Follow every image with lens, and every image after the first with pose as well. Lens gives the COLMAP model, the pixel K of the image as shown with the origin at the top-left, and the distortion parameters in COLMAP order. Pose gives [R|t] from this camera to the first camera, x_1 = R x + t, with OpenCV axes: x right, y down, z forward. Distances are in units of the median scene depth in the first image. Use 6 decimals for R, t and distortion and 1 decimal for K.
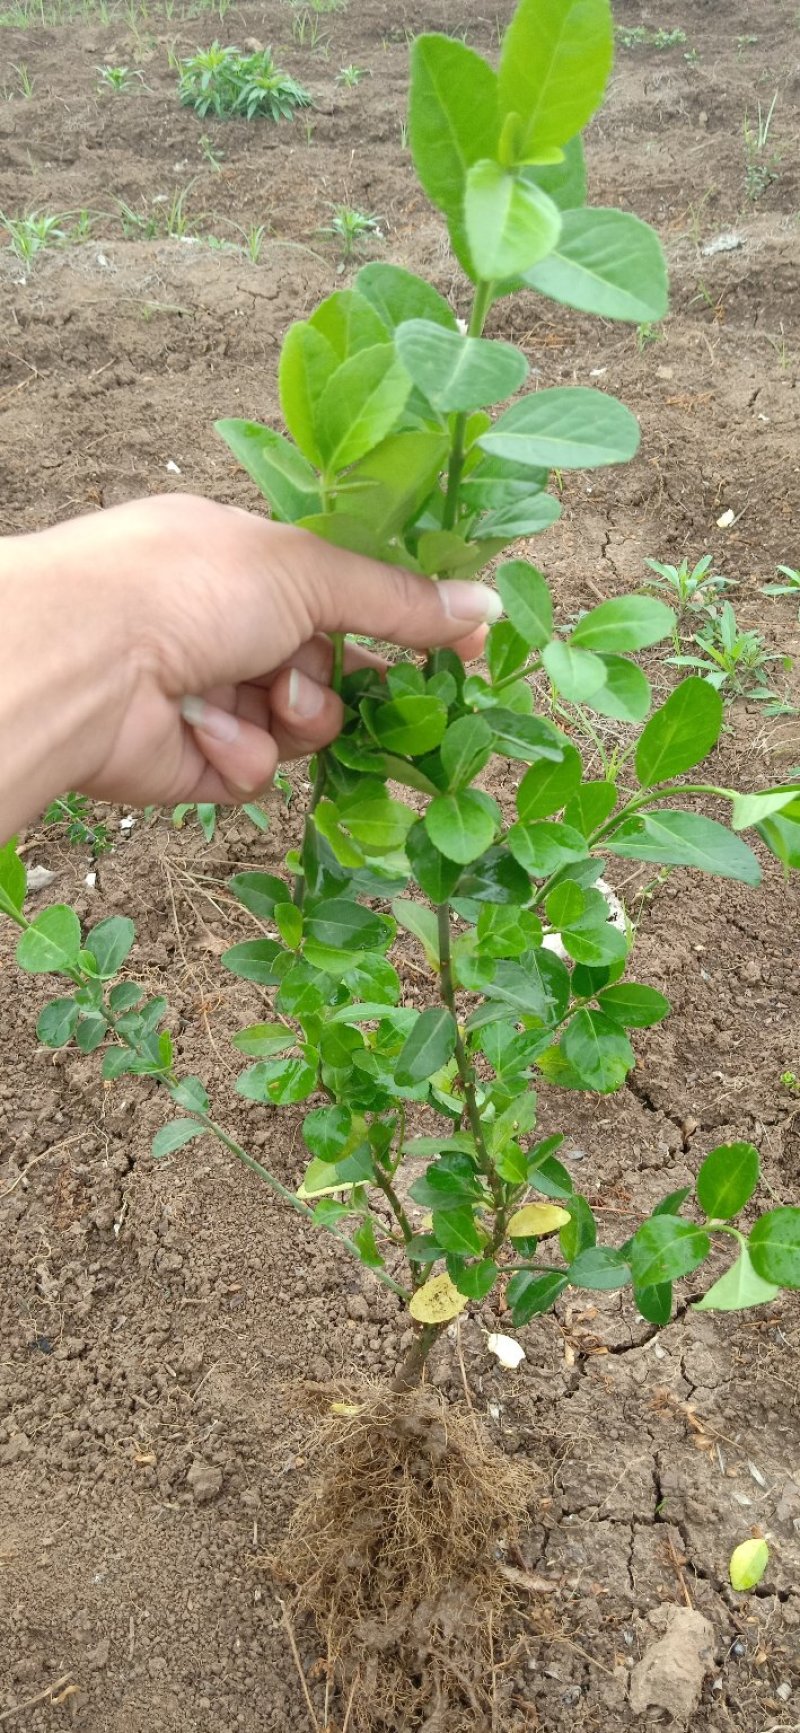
lens RADIAL K [[1218.1, 0, 400.0], [0, 1218.1, 866.5], [0, 0, 1]] dist [0.033780, -0.076543]
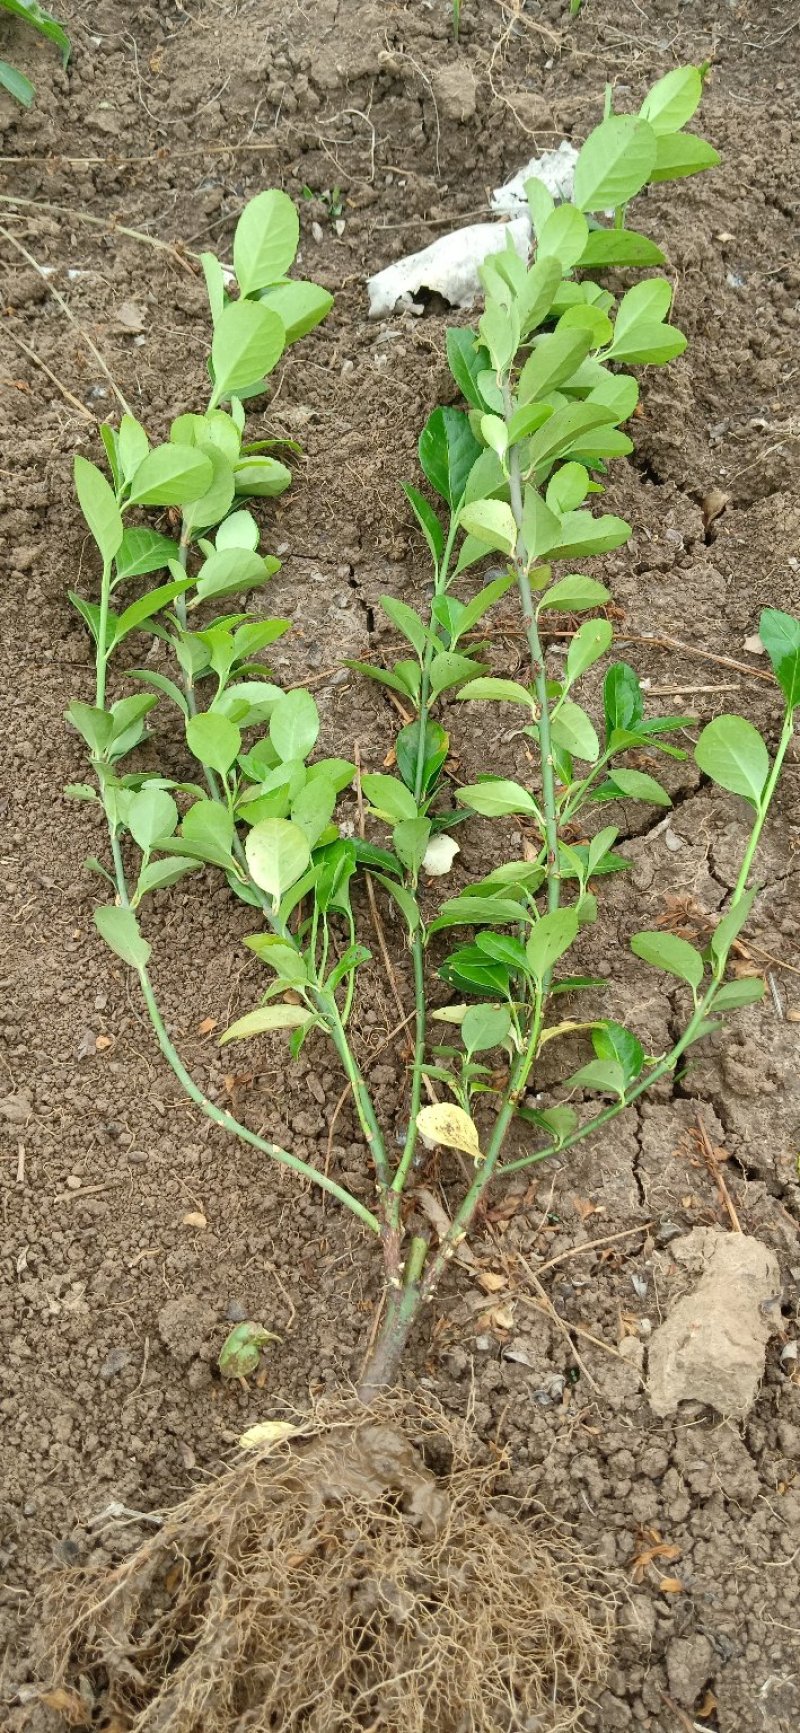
lens RADIAL K [[1218.1, 0, 400.0], [0, 1218.1, 866.5], [0, 0, 1]] dist [0.033780, -0.076543]
pose [[0.997251, -0.063719, 0.037813, 0.053185], [0.044954, 0.926000, 0.374838, 0.187050], [-0.058899, -0.372108, 0.926319, 0.471685]]
